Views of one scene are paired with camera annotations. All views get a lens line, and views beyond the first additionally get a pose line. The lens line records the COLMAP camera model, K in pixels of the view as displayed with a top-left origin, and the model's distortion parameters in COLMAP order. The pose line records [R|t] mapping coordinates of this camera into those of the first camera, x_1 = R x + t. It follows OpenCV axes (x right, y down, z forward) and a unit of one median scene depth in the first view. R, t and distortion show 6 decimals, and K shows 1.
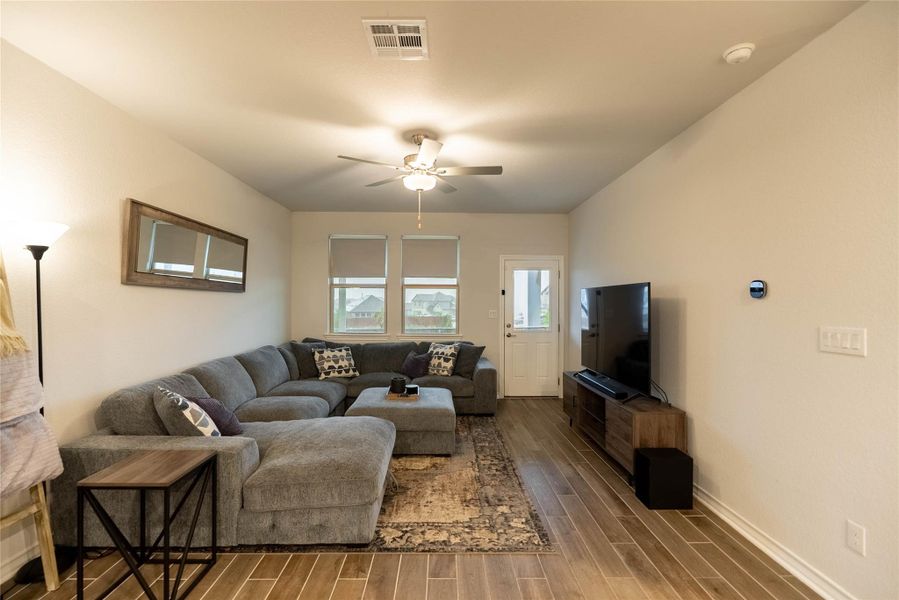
lens RADIAL K [[438.0, 0, 446.3], [0, 438.0, 298.4], [0, 0, 1]] dist [-0.005050, -0.000437]
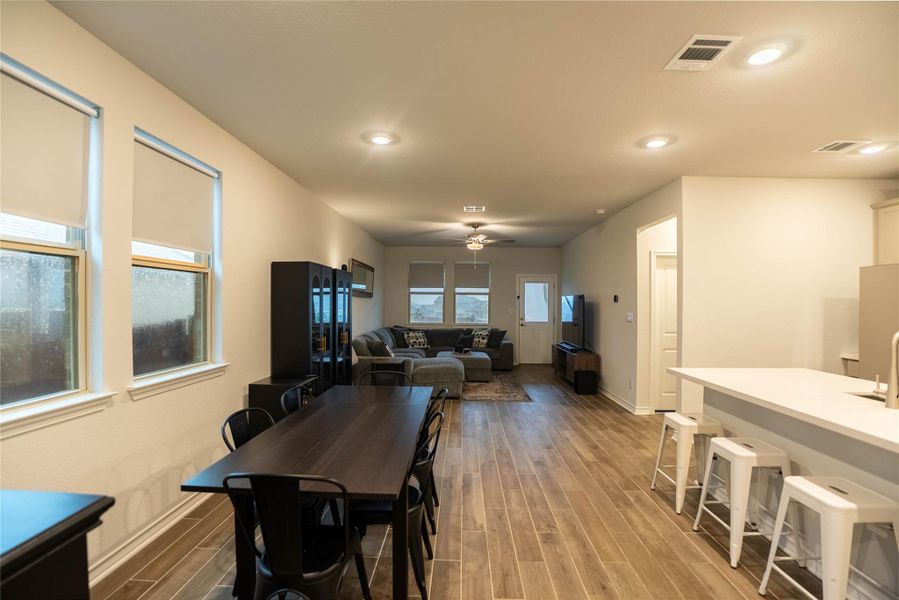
lens RADIAL K [[438.0, 0, 458.5], [0, 438.0, 302.4], [0, 0, 1]] dist [-0.005050, -0.000437]
pose [[0.999693, 0.003955, -0.024461, -0.052447], [-0.003828, 0.999979, 0.005227, -0.004066], [0.024481, -0.005132, 0.999687, -0.647491]]
